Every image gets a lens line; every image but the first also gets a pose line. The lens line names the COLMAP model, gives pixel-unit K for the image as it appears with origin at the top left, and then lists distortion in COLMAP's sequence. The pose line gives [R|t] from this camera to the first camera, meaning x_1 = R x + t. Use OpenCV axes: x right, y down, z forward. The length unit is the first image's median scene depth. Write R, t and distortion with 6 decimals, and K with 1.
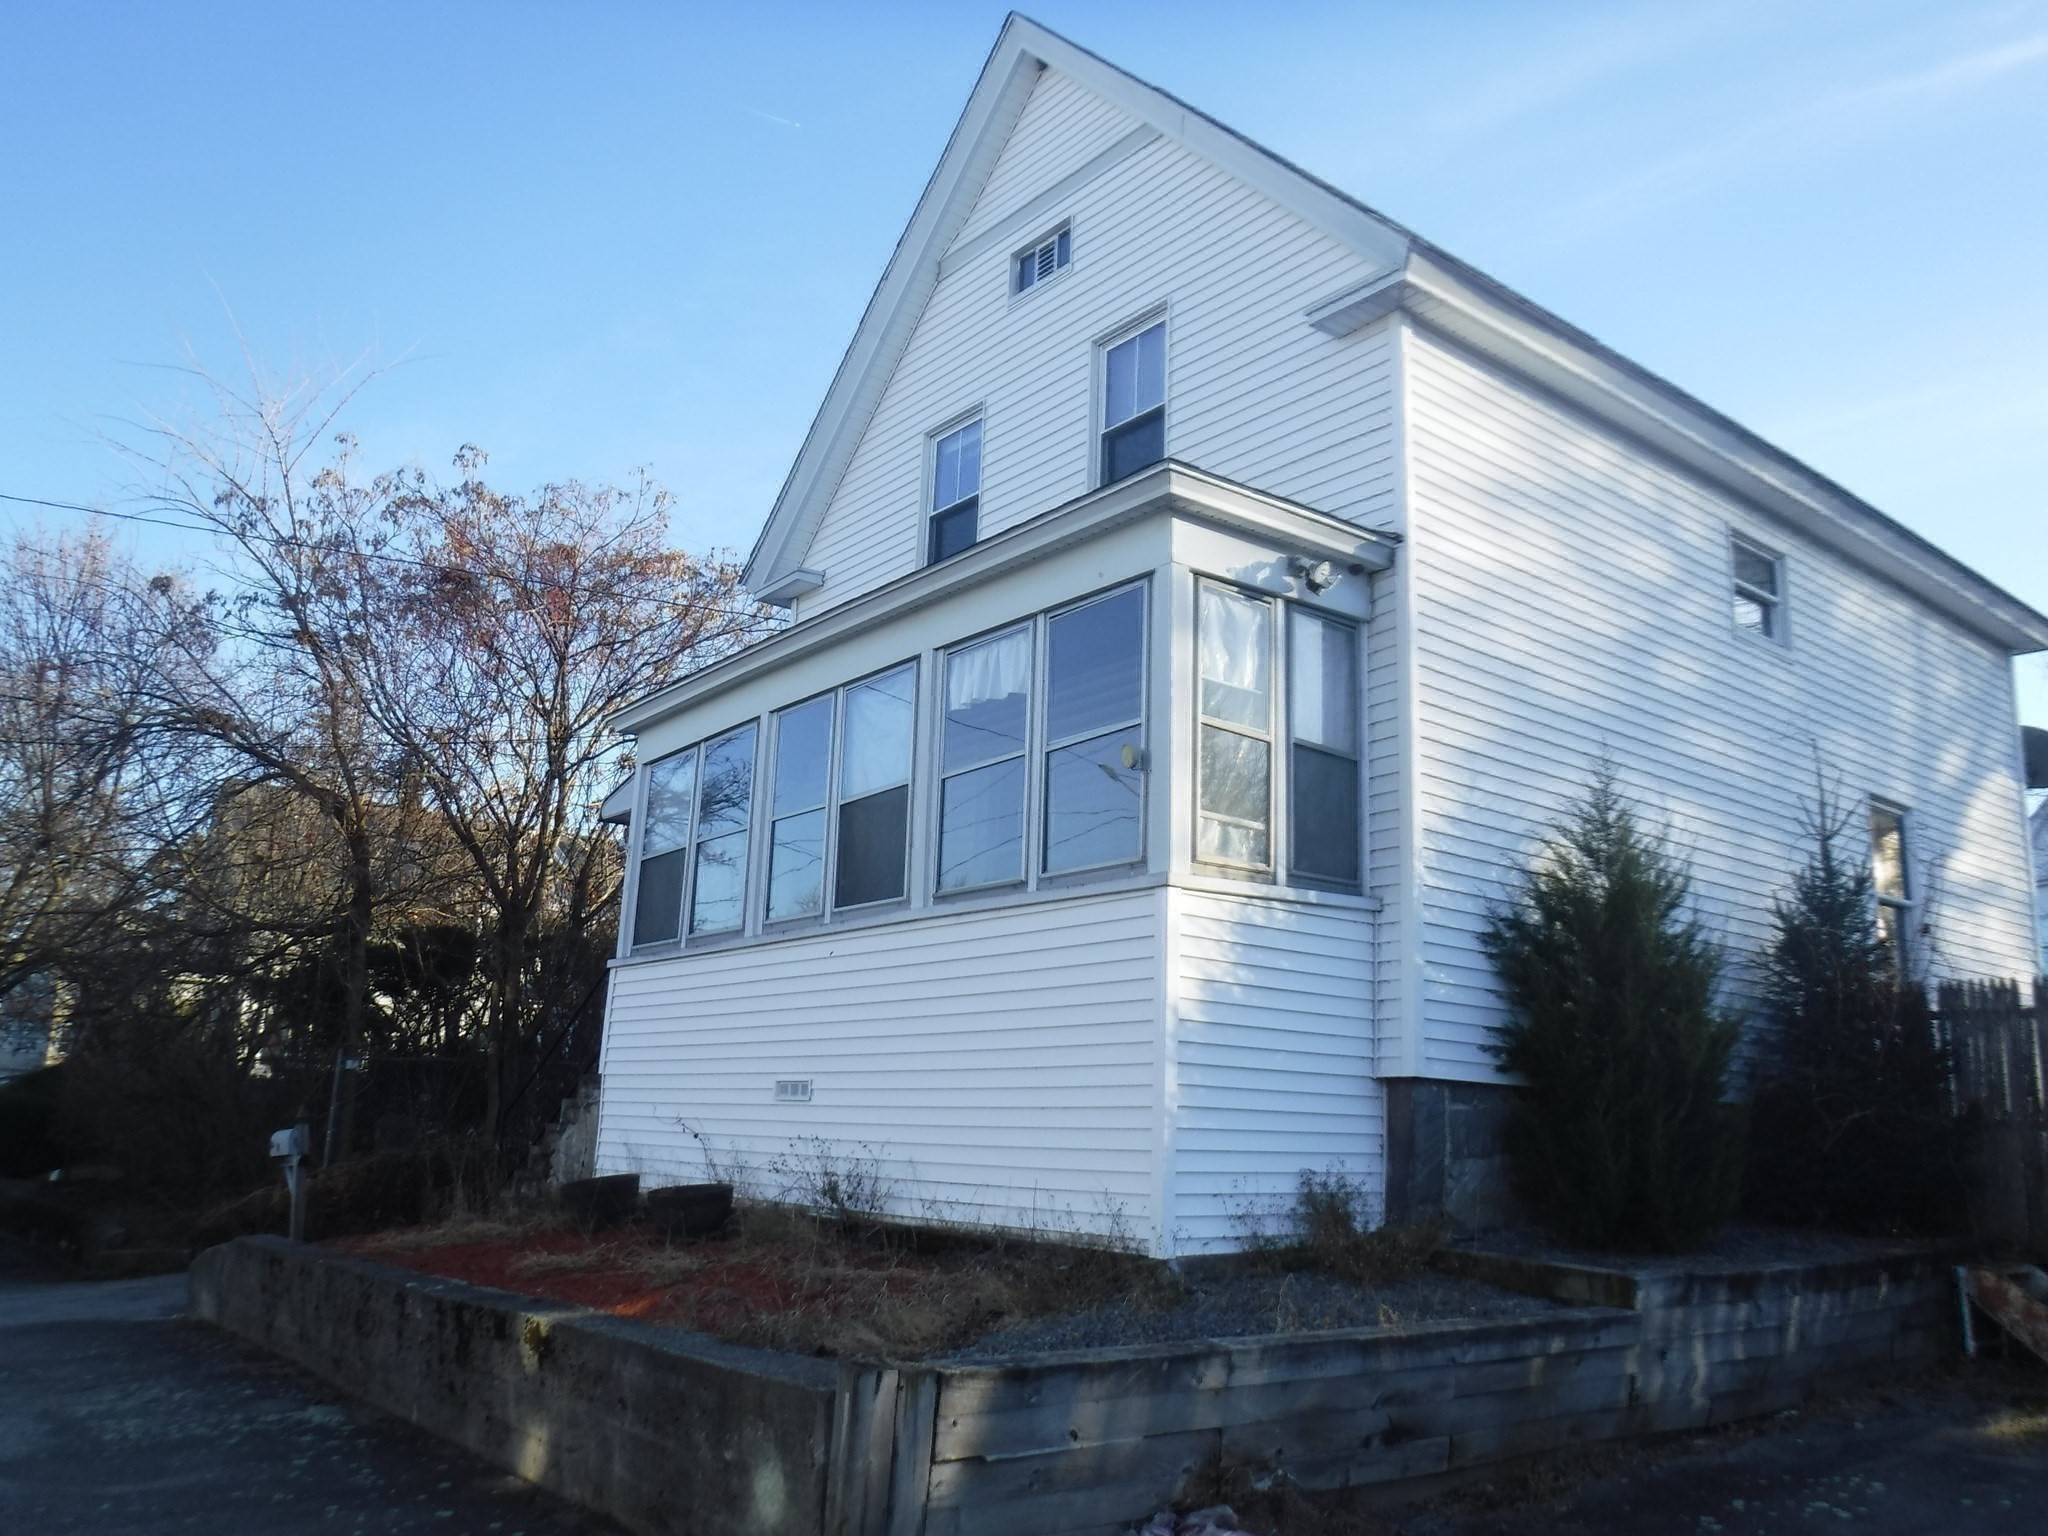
lens RADIAL K [[1644.2, 0, 1024.0], [0, 1644.2, 768.0], [0, 0, 1]] dist [-0.091959, -0.002569]
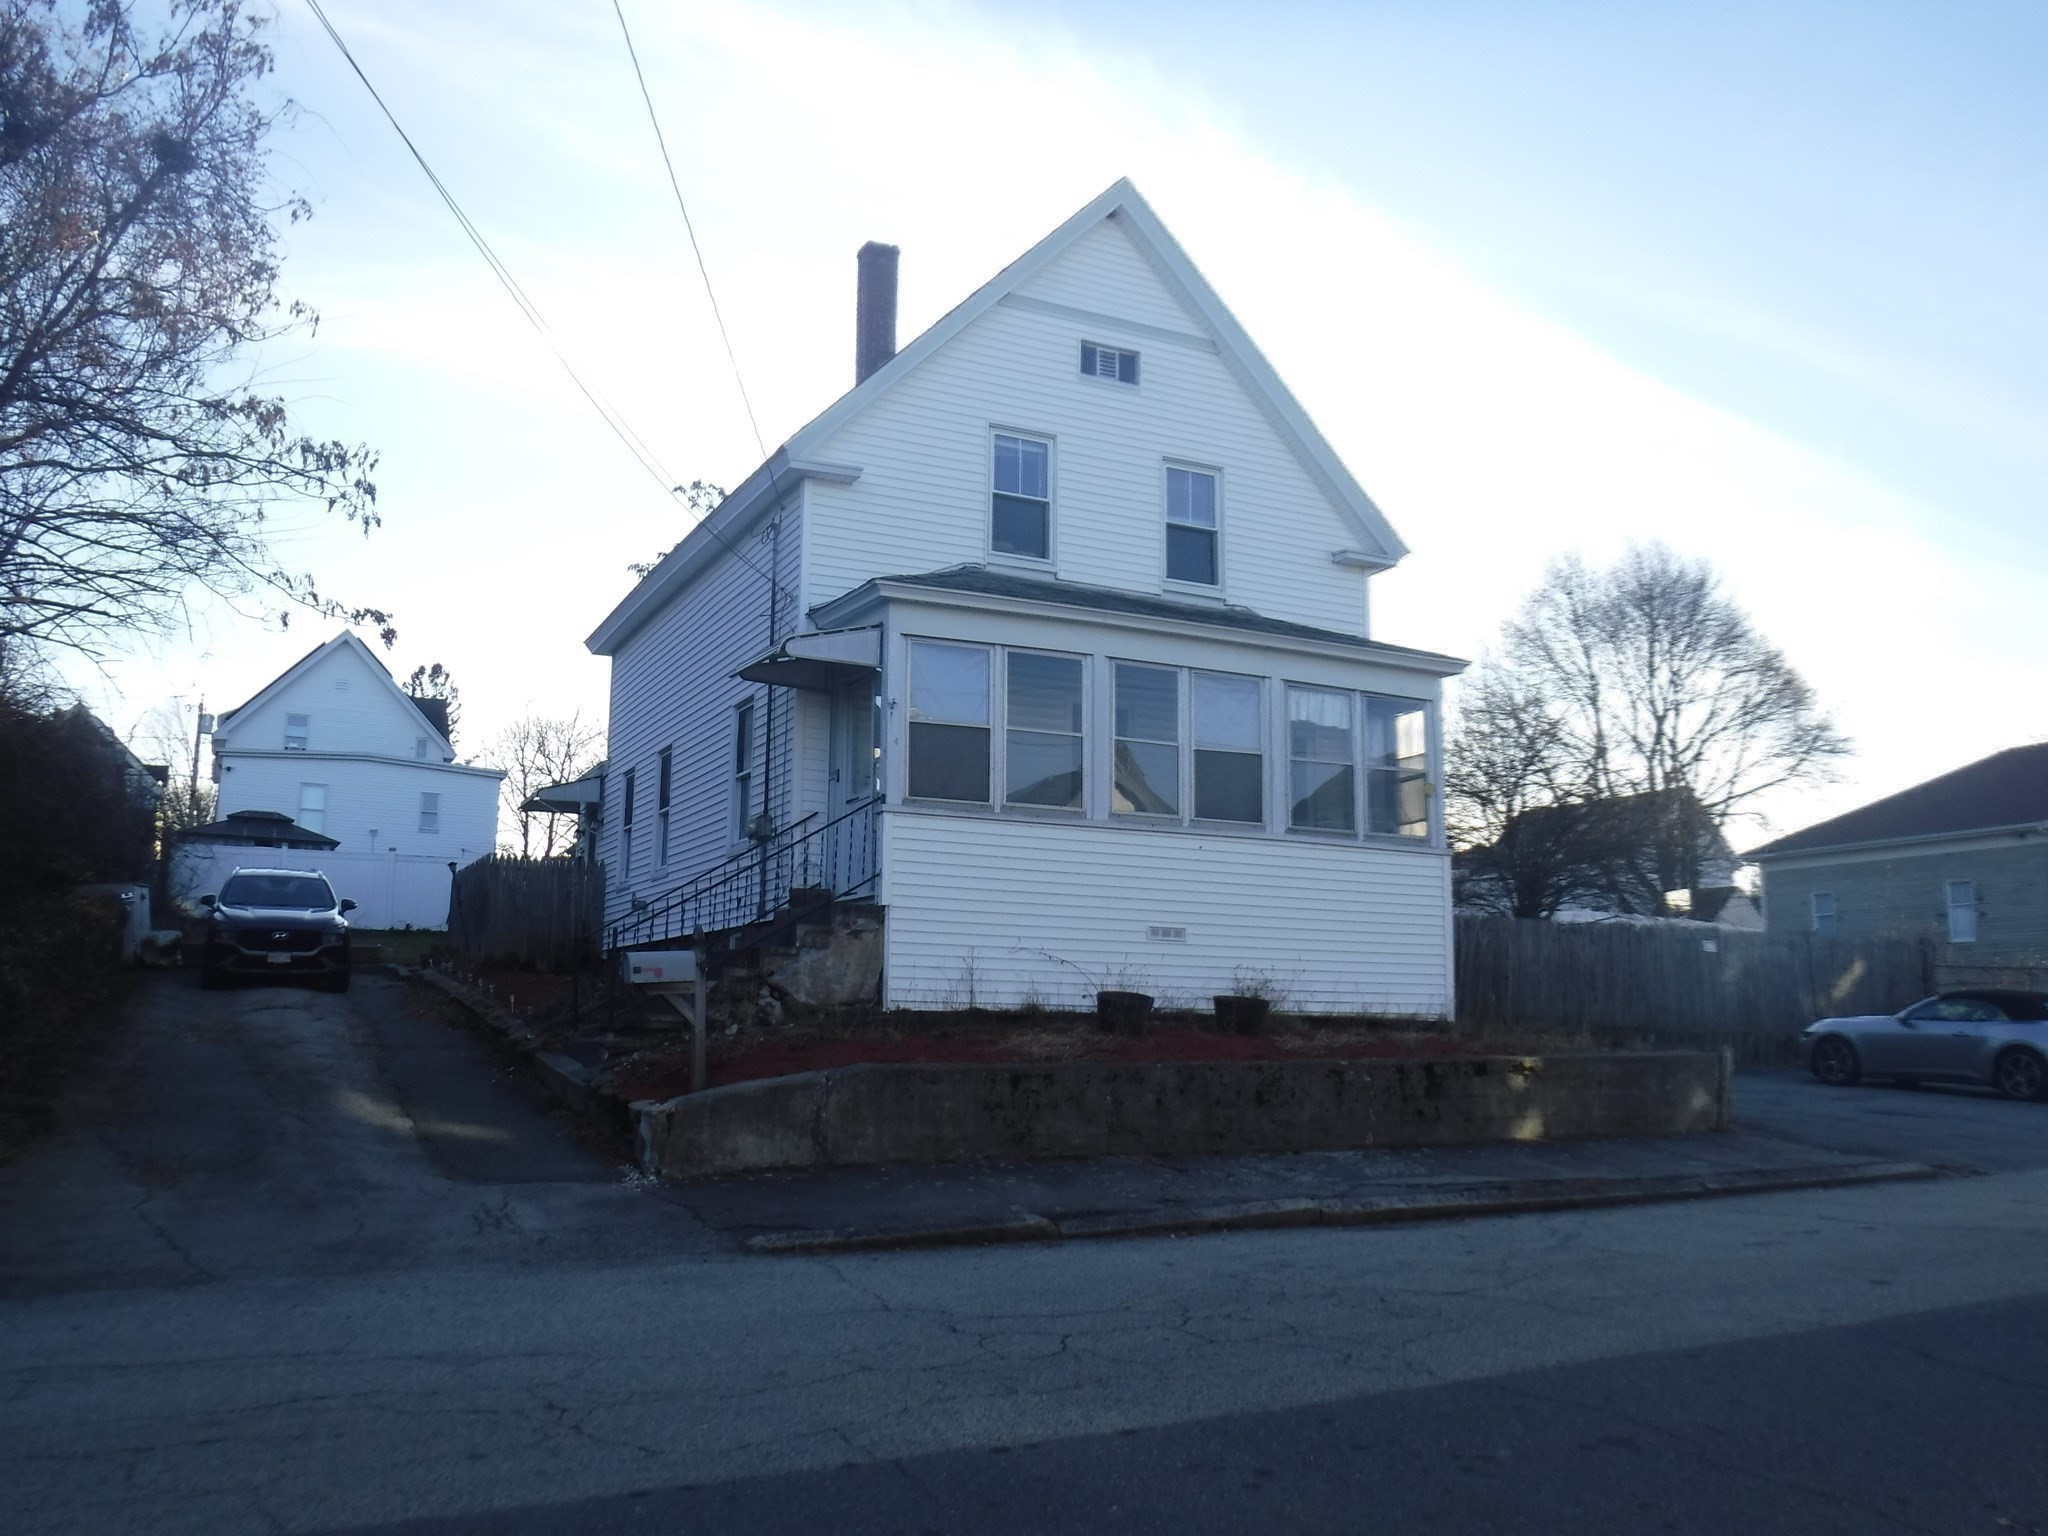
lens RADIAL K [[1632.2, 0, 982.0], [0, 1632.2, 770.6], [0, 0, 1]] dist [-0.111099, 0.042962]
pose [[0.223635, 0.118955, 0.967387, -1.678701], [-0.231334, 0.970641, -0.065877, 0.193501], [-0.946822, -0.209057, 0.244588, 0.844052]]
